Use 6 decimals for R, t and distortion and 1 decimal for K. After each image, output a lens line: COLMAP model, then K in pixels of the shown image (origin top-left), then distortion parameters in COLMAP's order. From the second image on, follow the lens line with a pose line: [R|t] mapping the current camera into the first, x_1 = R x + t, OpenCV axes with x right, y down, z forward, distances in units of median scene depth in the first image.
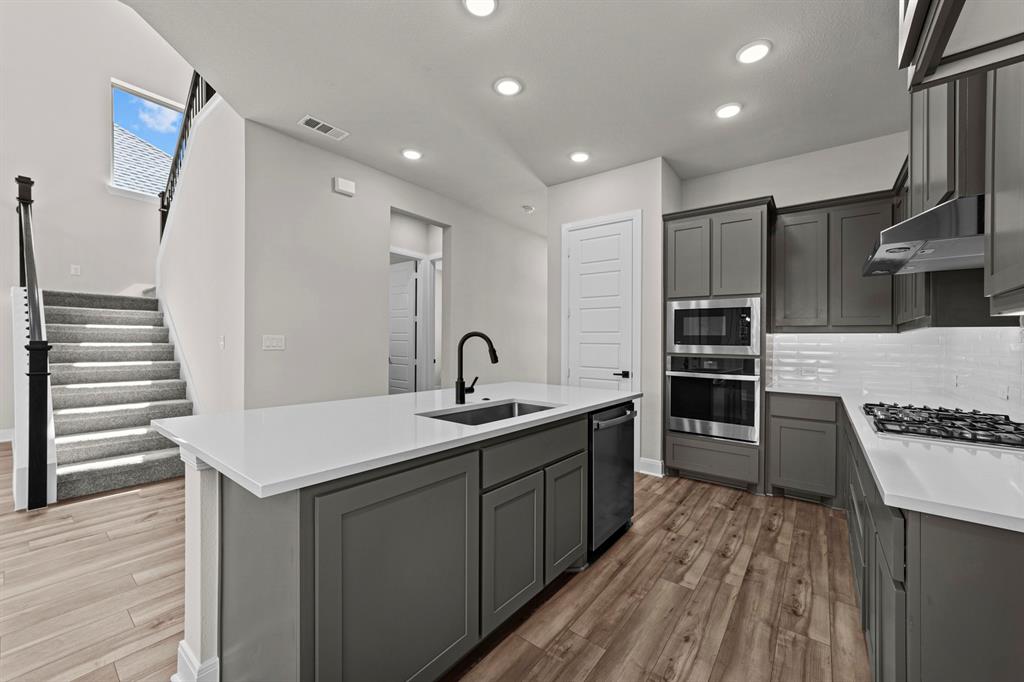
lens RADIAL K [[393.3, 0, 509.9], [0, 393.3, 347.8], [0, 0, 1]] dist [-0.007985, 0.003375]
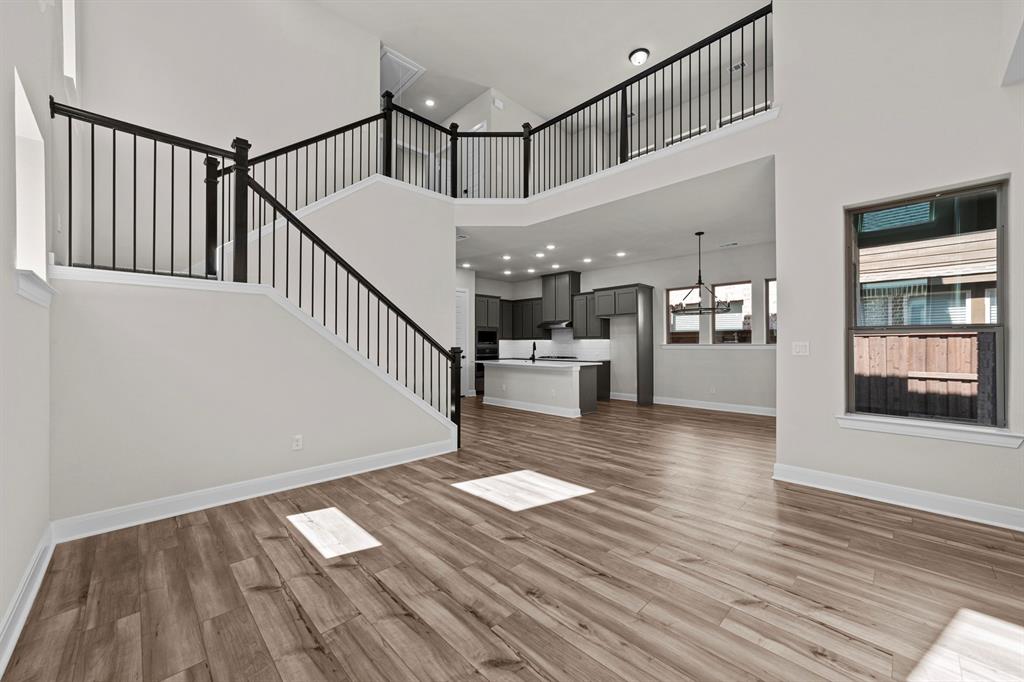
lens RADIAL K [[393.3, 0, 519.9], [0, 393.3, 341.2], [0, 0, 1]] dist [-0.007985, 0.003375]
pose [[0.115226, -0.002513, 0.993336, -2.658892], [0.015352, 0.999882, 0.000749, -0.028962], [-0.993221, 0.015164, 0.115251, 0.512031]]
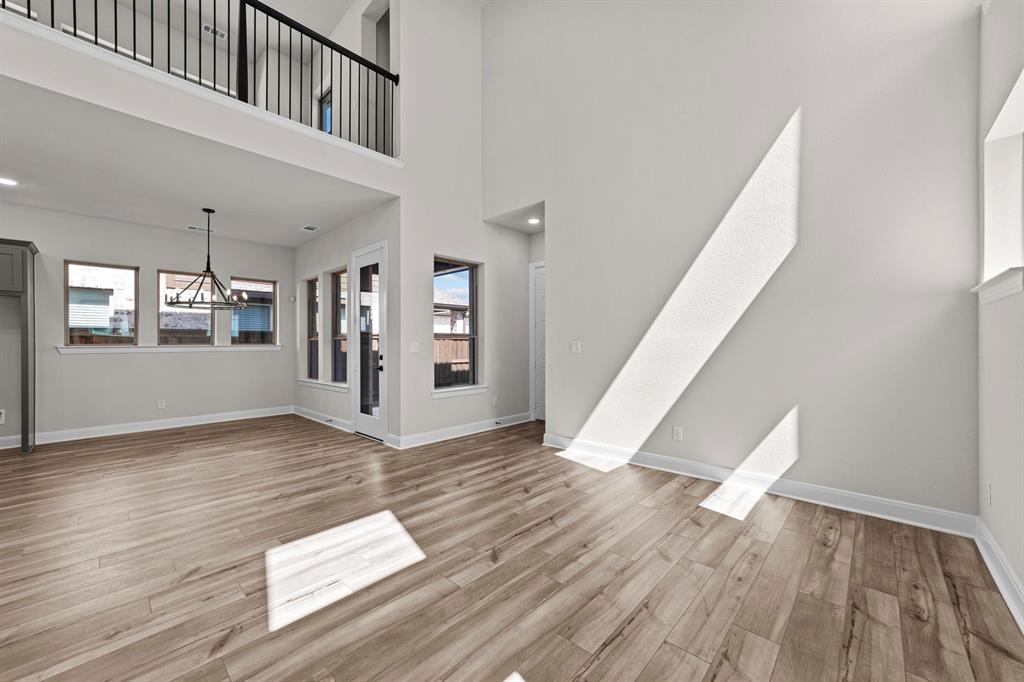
lens RADIAL K [[393.3, 0, 507.0], [0, 393.3, 337.6], [0, 0, 1]] dist [-0.007985, 0.003375]
pose [[-0.995725, -0.002681, 0.092333, -1.921821], [-0.002711, 0.999996, -0.000203, -0.034667], [-0.092332, -0.000453, -0.995728, 1.391853]]
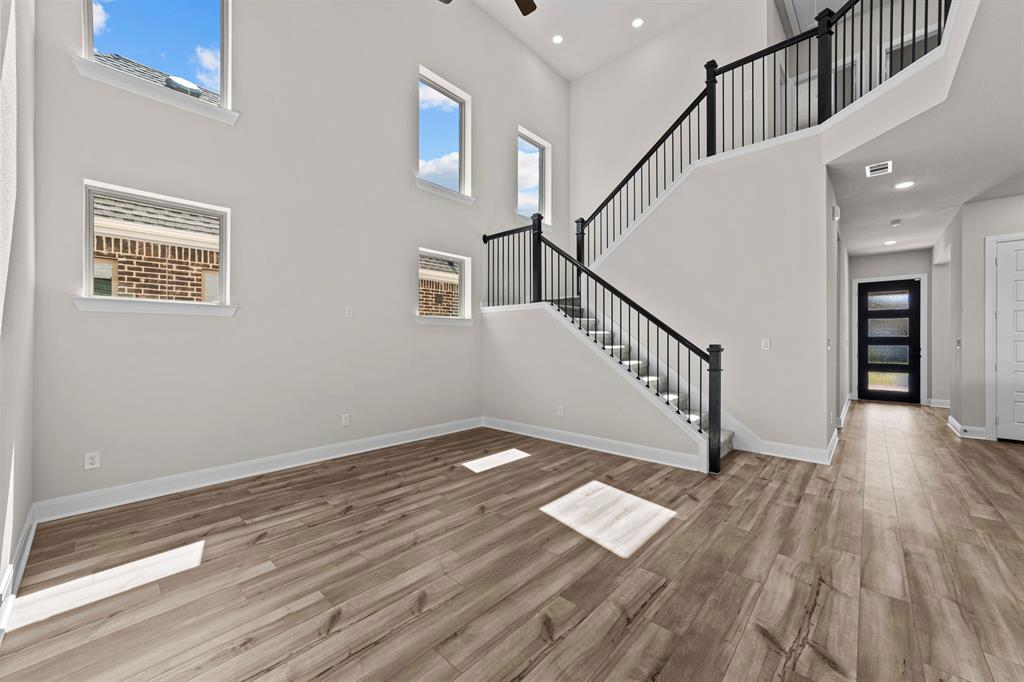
lens RADIAL K [[393.3, 0, 510.8], [0, 393.3, 340.9], [0, 0, 1]] dist [-0.007985, 0.003375]
pose [[0.997307, -0.011127, -0.072498, -1.683364], [0.009876, 0.999796, -0.017592, -0.003919], [0.072679, 0.016829, 0.997213, -0.339281]]
